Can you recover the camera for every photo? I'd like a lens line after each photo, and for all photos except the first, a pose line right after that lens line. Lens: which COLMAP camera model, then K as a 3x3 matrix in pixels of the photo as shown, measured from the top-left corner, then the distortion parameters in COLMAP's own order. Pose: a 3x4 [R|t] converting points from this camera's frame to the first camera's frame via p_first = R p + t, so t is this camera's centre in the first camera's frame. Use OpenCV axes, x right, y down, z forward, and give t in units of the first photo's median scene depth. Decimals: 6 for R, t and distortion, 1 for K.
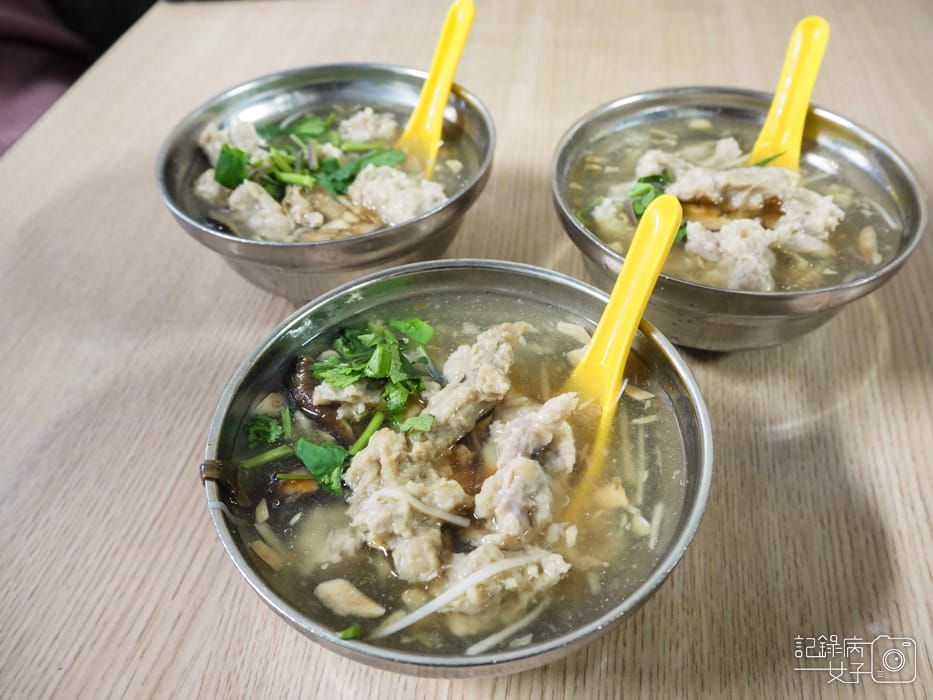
lens RADIAL K [[800.3, 0, 466.6], [0, 800.3, 347.2], [0, 0, 1]] dist [-0.023491, 0.025441]
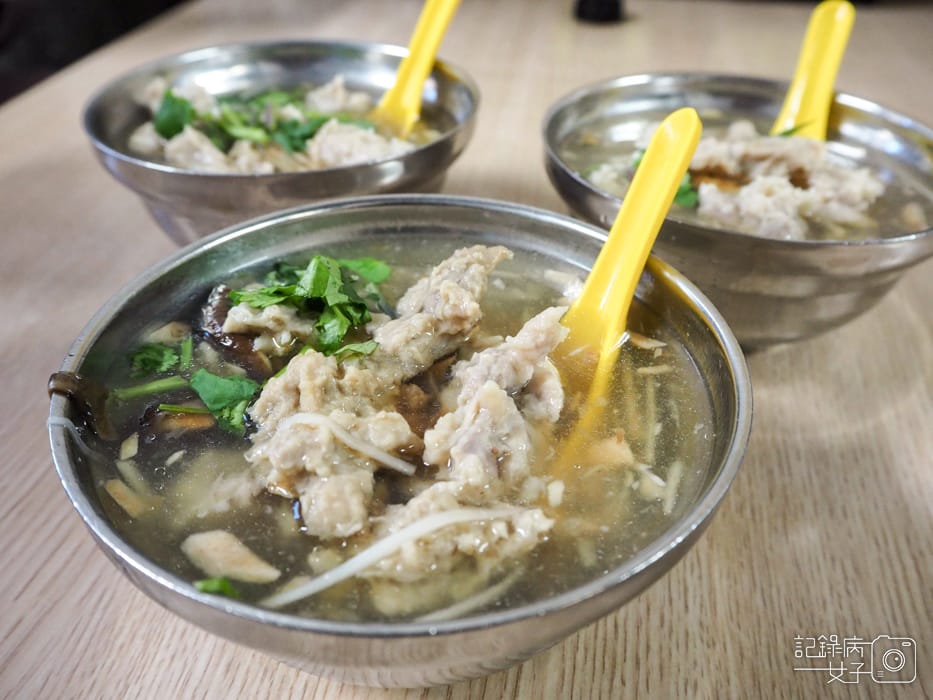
lens RADIAL K [[800.3, 0, 466.1], [0, 800.3, 349.0], [0, 0, 1]] dist [-0.023491, 0.025441]
pose [[0.998576, 0.051197, 0.015028, 0.029076], [-0.048093, 0.985608, -0.162059, 0.197618], [-0.023108, 0.161105, 0.986667, 0.238350]]
